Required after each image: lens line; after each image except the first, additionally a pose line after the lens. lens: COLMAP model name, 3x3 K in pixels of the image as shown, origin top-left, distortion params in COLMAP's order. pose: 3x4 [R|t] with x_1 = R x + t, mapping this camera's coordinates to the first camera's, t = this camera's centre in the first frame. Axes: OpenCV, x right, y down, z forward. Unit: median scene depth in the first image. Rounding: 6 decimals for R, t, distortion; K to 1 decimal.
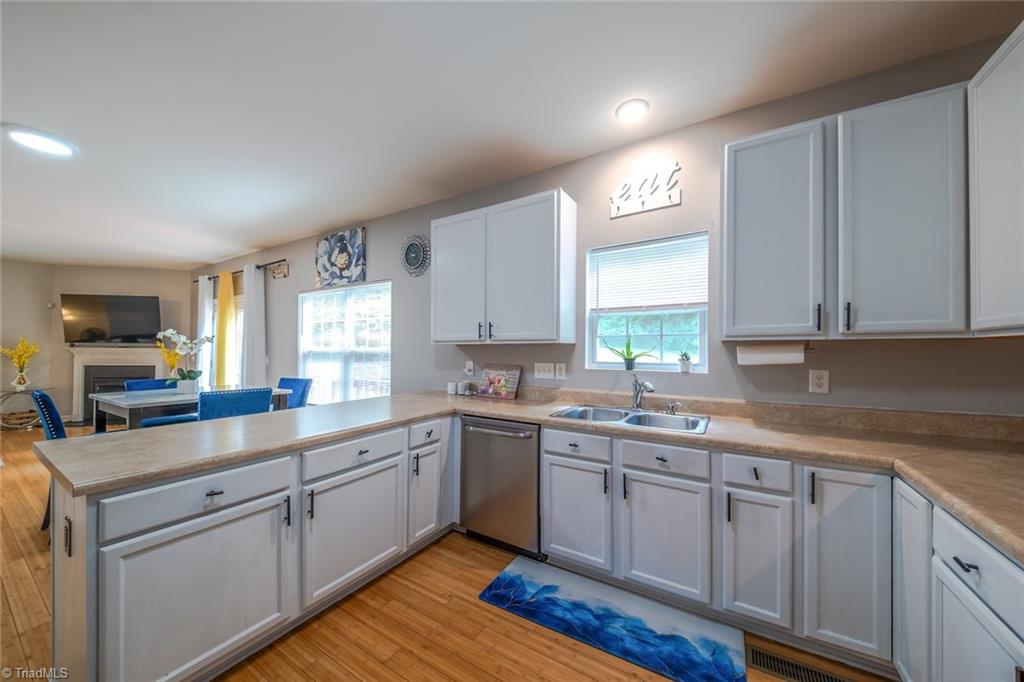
lens RADIAL K [[361.7, 0, 534.7], [0, 361.7, 344.7], [0, 0, 1]] dist [-0.000074, -0.004412]
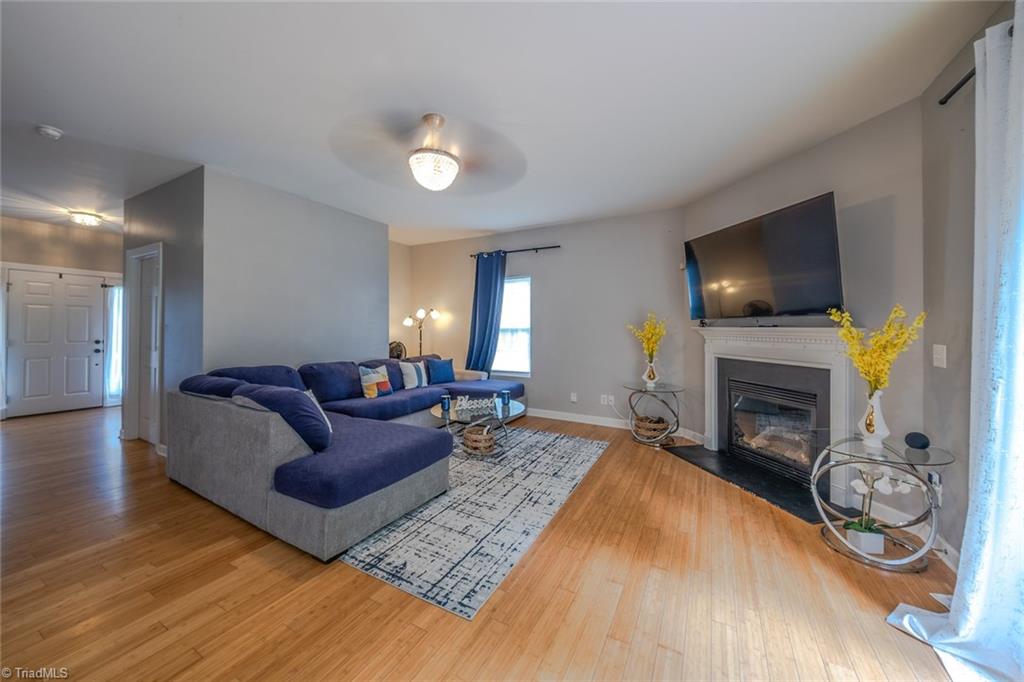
lens RADIAL K [[361.7, 0, 504.5], [0, 361.7, 331.2], [0, 0, 1]] dist [-0.000074, -0.004412]
pose [[0.017076, 0.008995, -0.999814, -1.268957], [0.013345, 0.999868, 0.009223, 0.007491], [0.999765, -0.013500, 0.016954, 1.214970]]
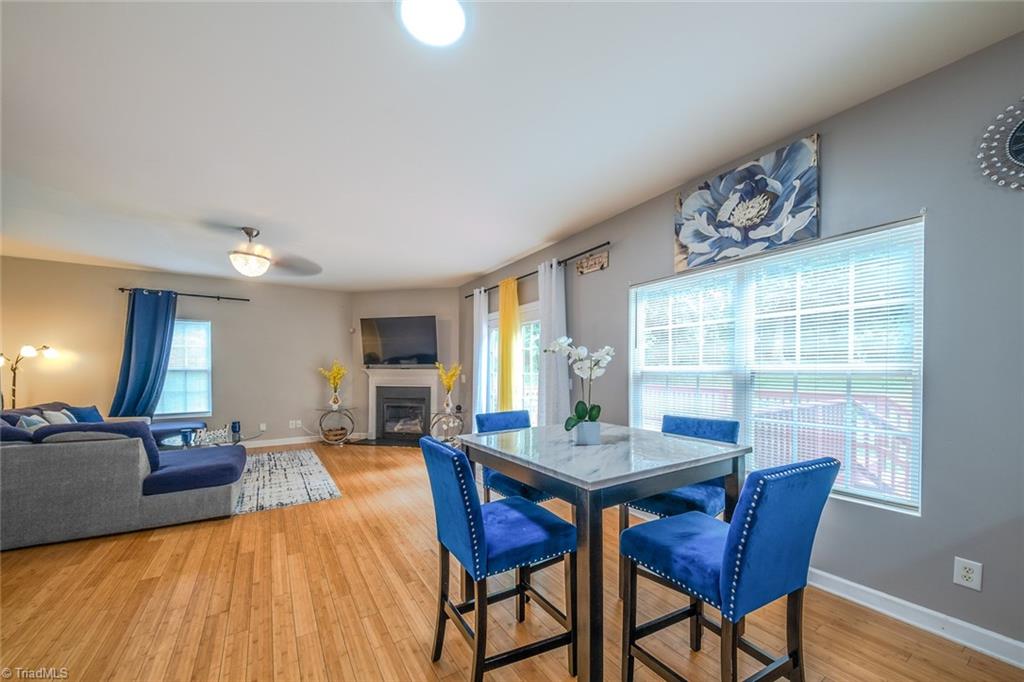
lens RADIAL K [[361.7, 0, 519.3], [0, 361.7, 377.6], [0, 0, 1]] dist [-0.000074, -0.004412]
pose [[0.898595, 0.004922, -0.438752, -0.770210], [0.009136, 0.999510, 0.029925, 0.008939], [0.438684, -0.030899, 0.898110, 0.406952]]
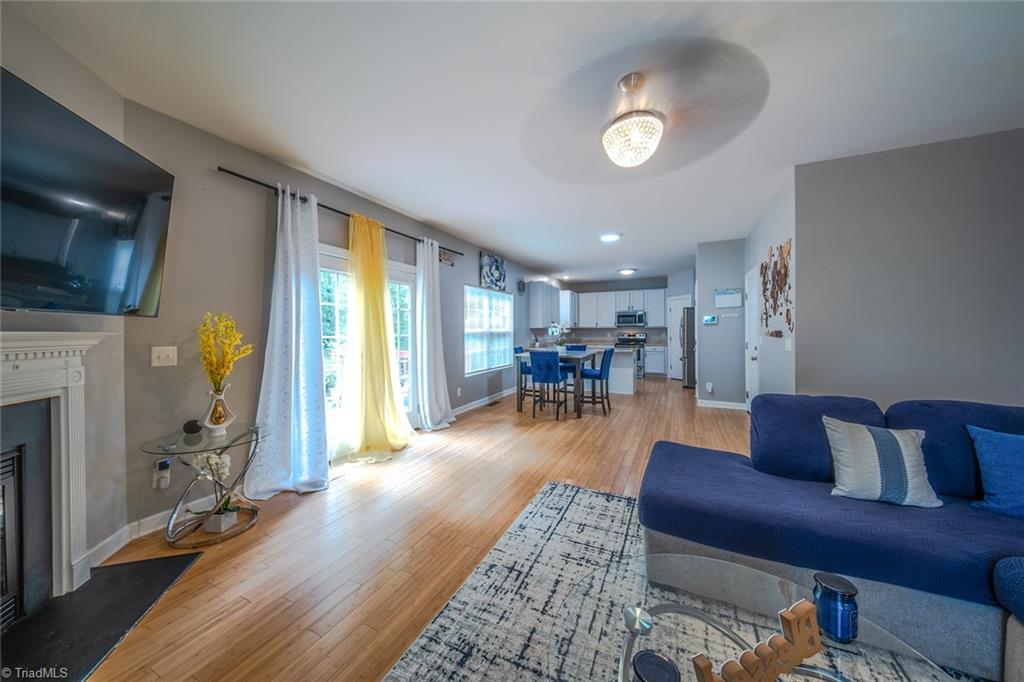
lens RADIAL K [[361.7, 0, 519.8], [0, 361.7, 330.8], [0, 0, 1]] dist [-0.000074, -0.004412]
pose [[-0.107420, -0.007047, 0.994189, -2.713587], [-0.010849, 0.999924, 0.005916, 0.005667], [-0.994155, -0.010150, -0.107488, 1.353005]]
